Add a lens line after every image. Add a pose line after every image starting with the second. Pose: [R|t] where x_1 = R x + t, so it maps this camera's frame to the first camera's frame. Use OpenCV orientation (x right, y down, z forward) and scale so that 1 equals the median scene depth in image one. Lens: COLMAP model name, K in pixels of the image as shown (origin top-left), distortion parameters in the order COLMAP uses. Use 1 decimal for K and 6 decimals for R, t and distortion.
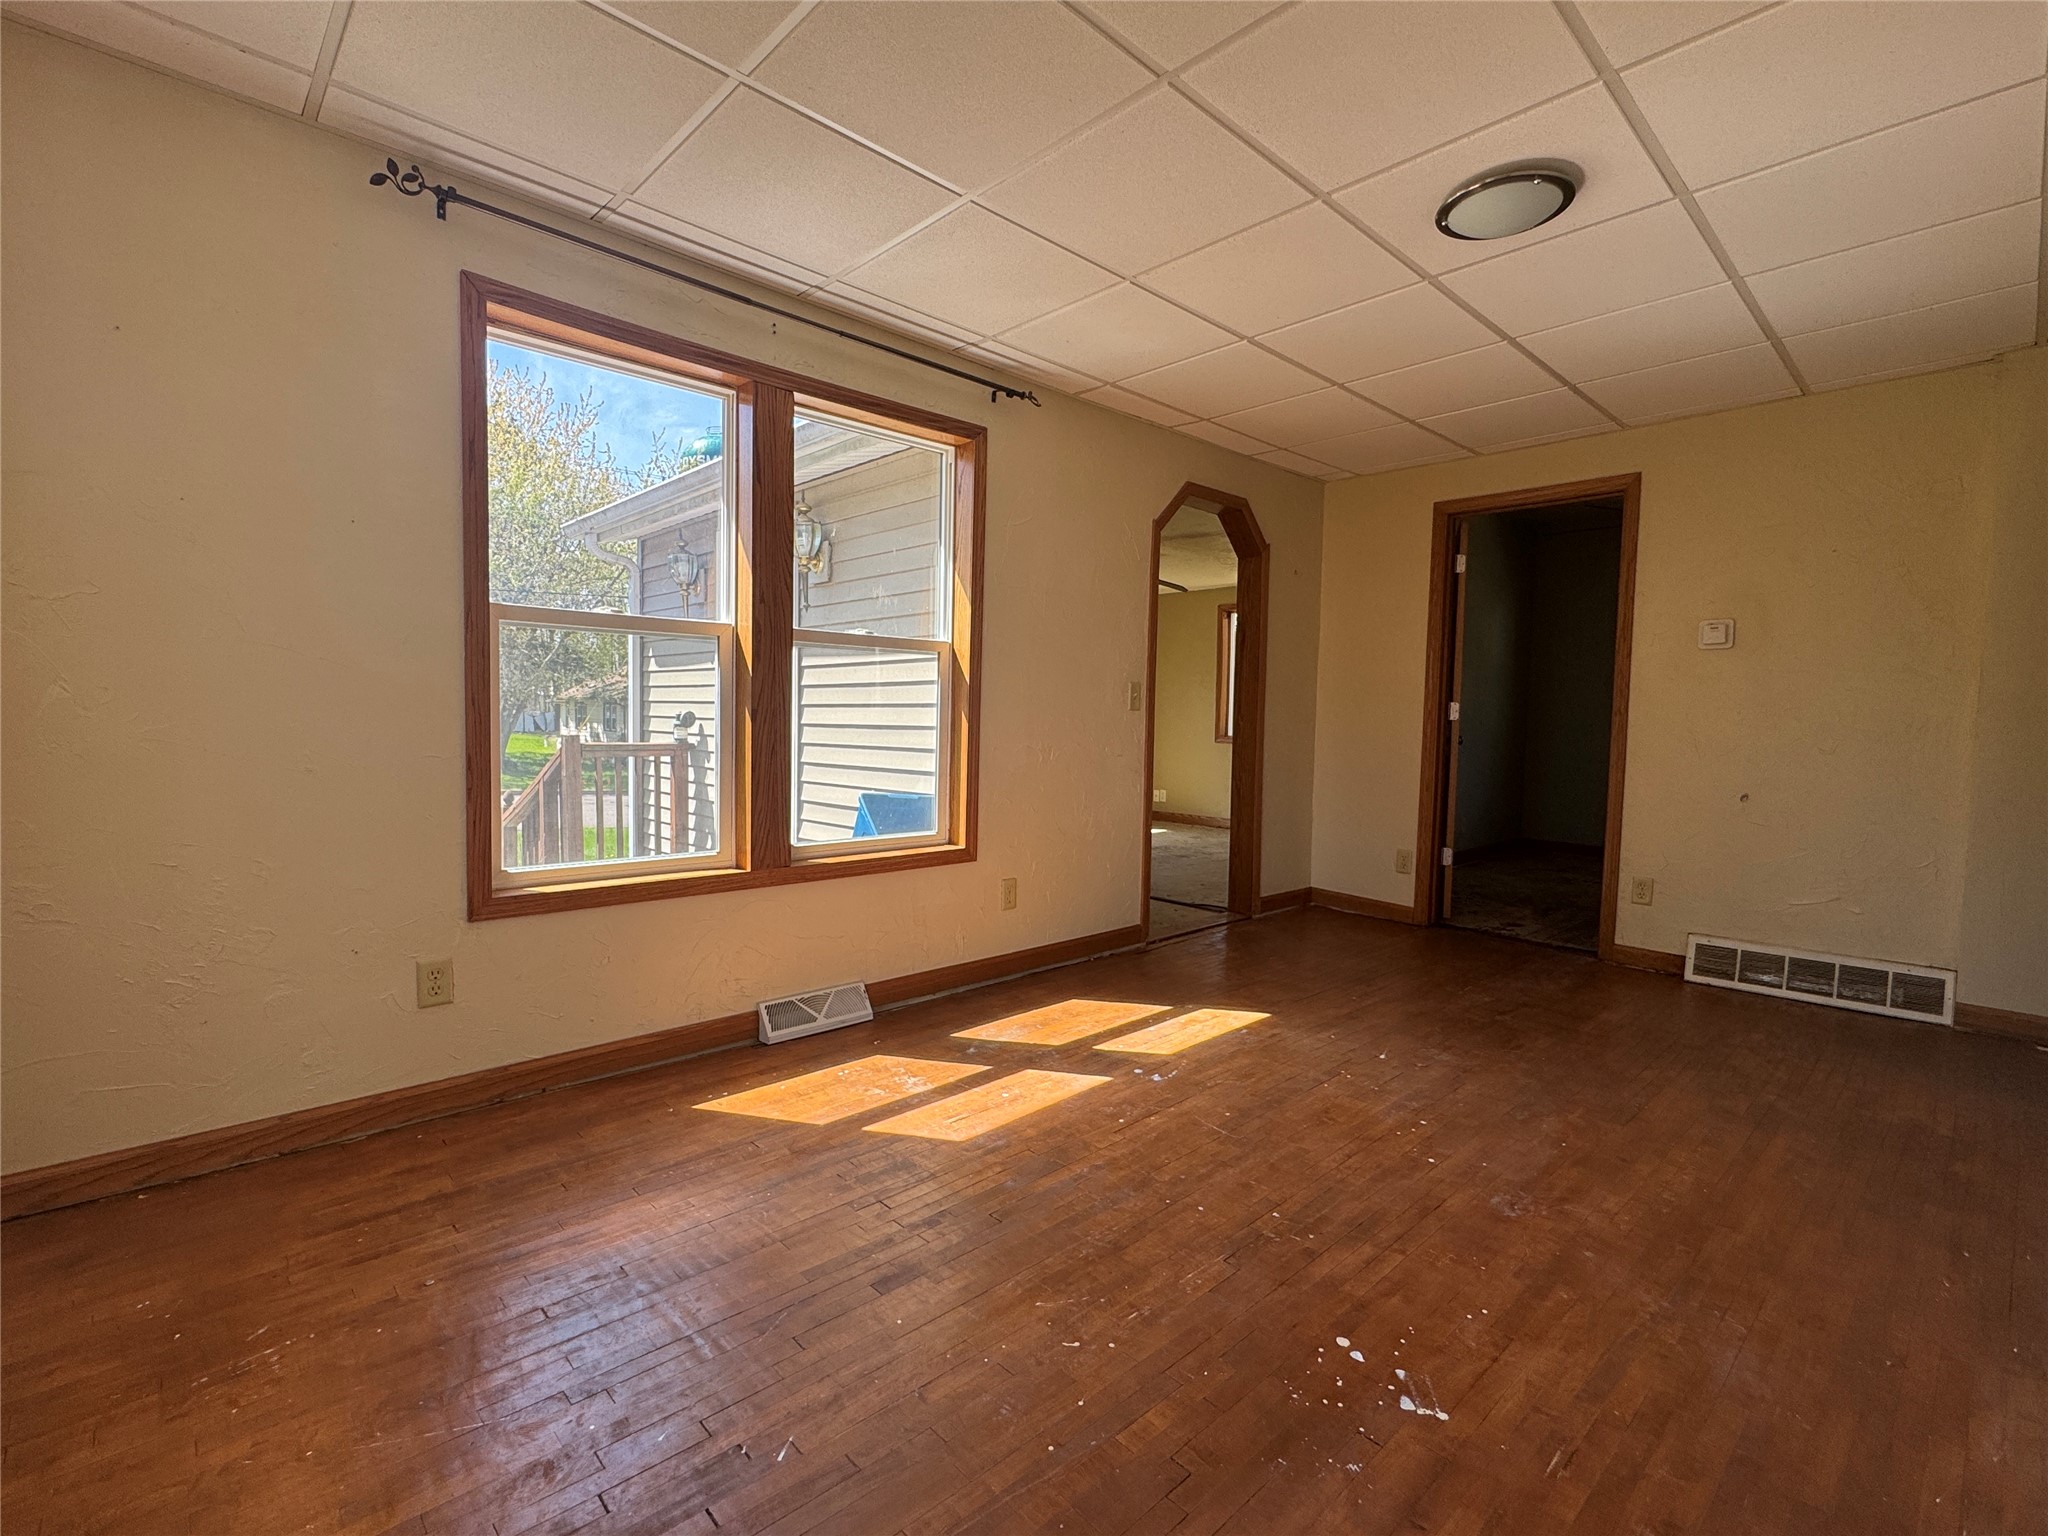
lens RADIAL K [[940.8, 0, 1022.7], [0, 940.8, 770.5], [0, 0, 1]] dist [-0.005995, 0.000117]
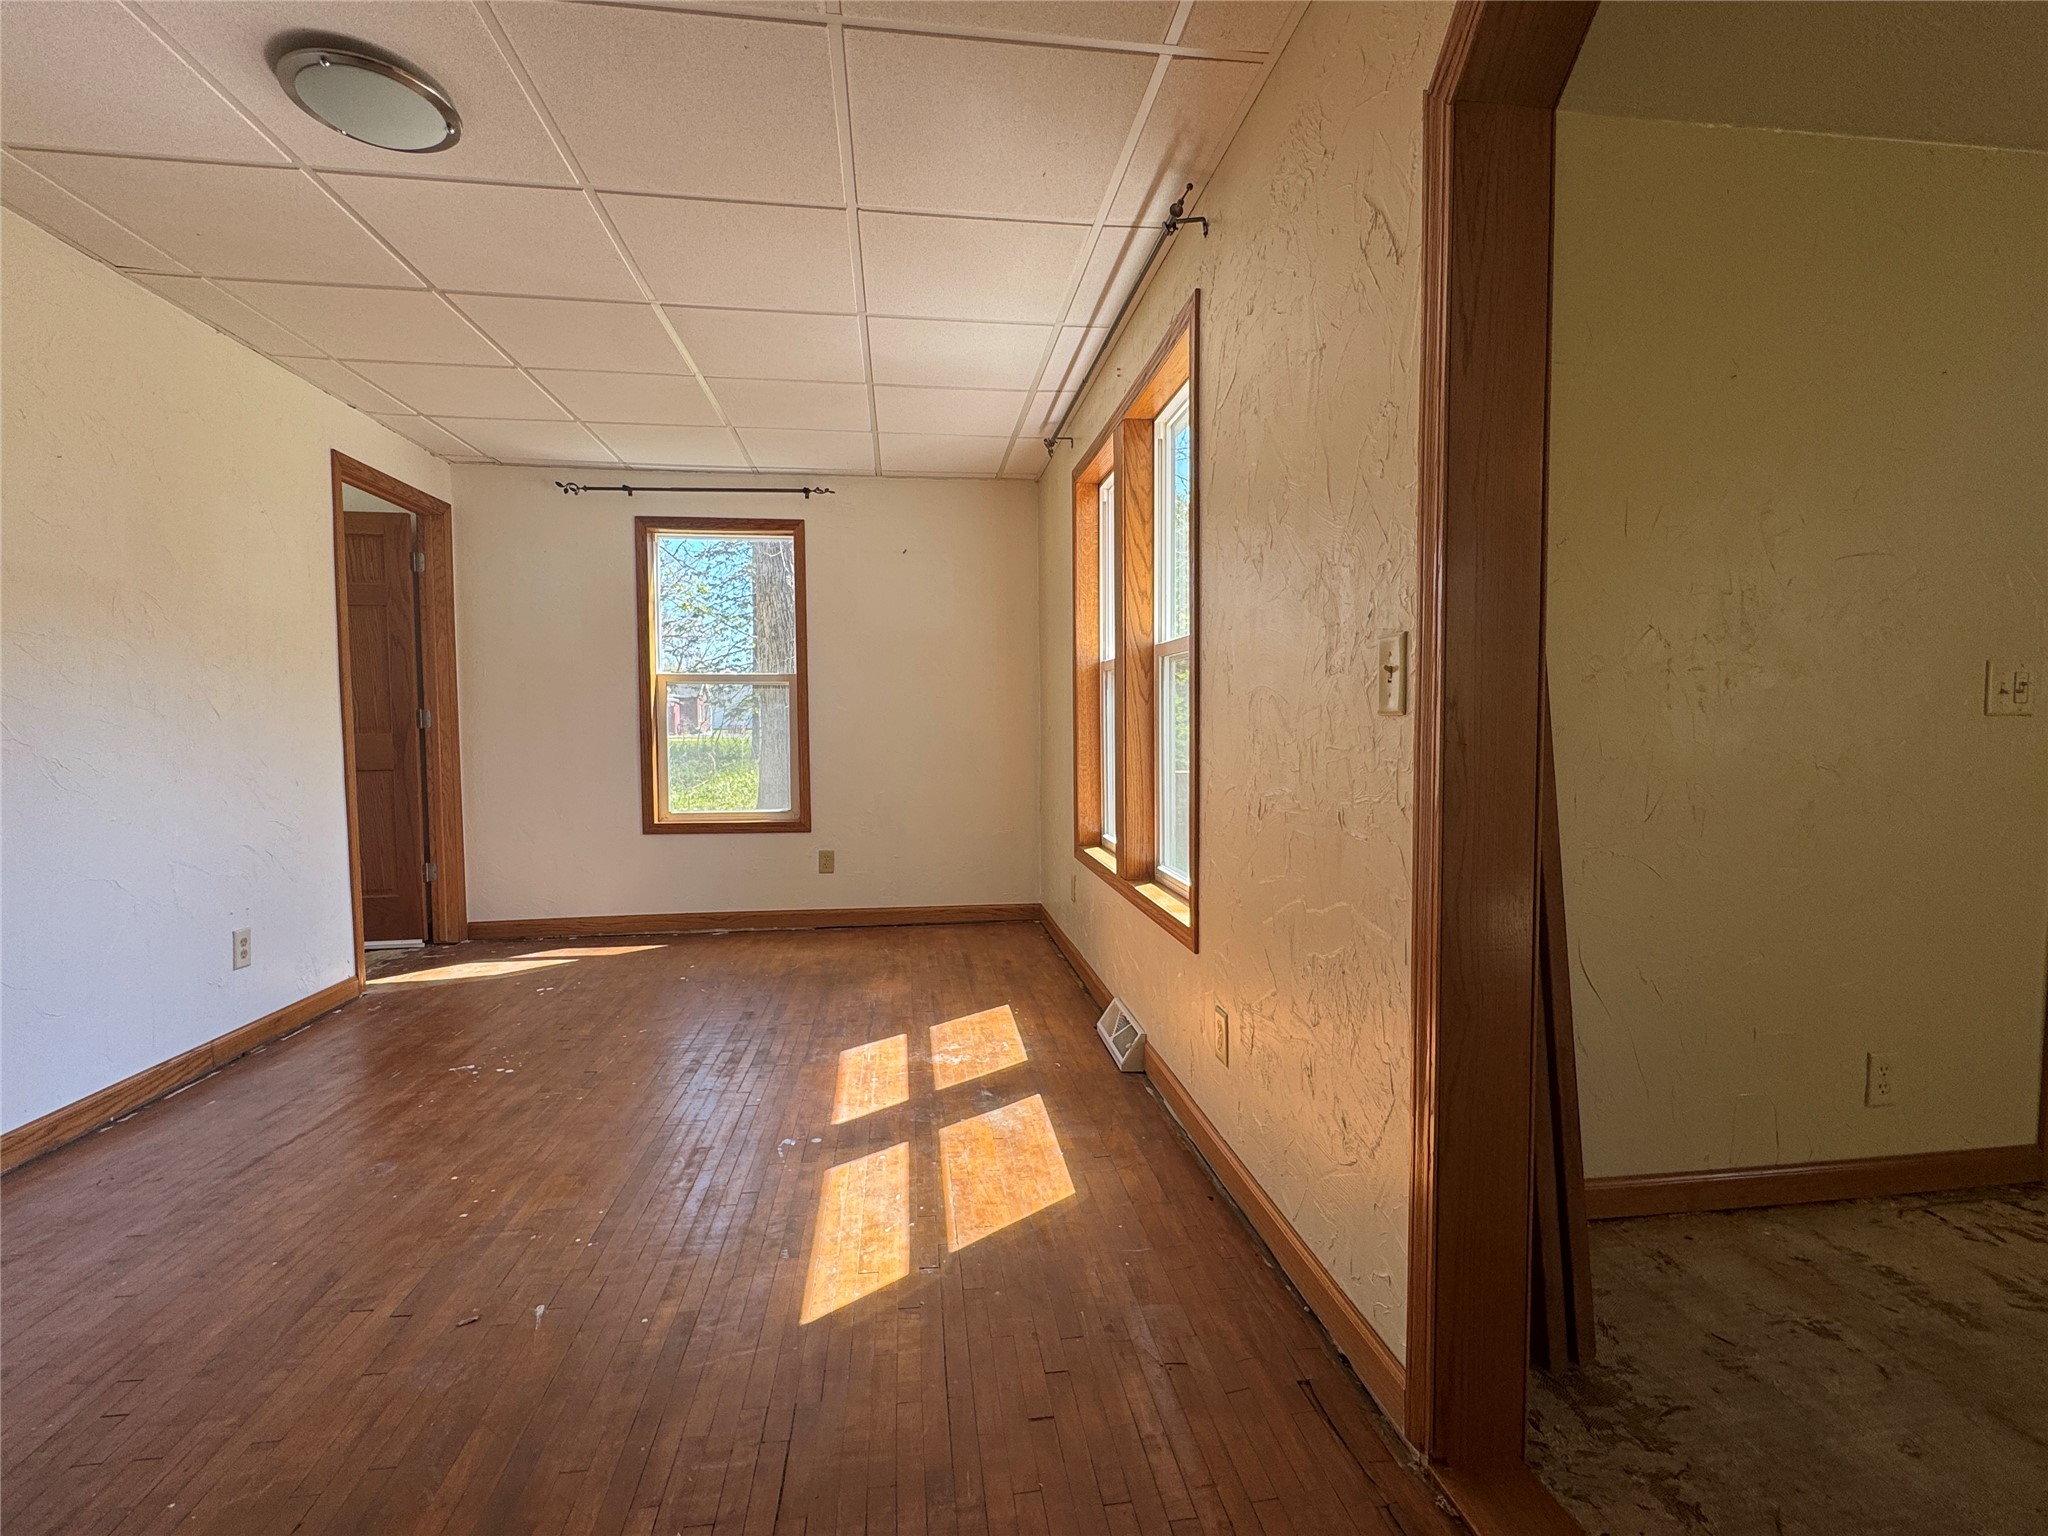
lens RADIAL K [[940.8, 0, 1022.7], [0, 940.8, 770.5], [0, 0, 1]] dist [-0.005995, 0.000117]
pose [[-0.589680, 0.022923, -0.807311, 0.807941], [-0.052360, 0.996409, 0.066538, -0.098890], [0.805938, 0.081507, -0.586363, 1.881300]]
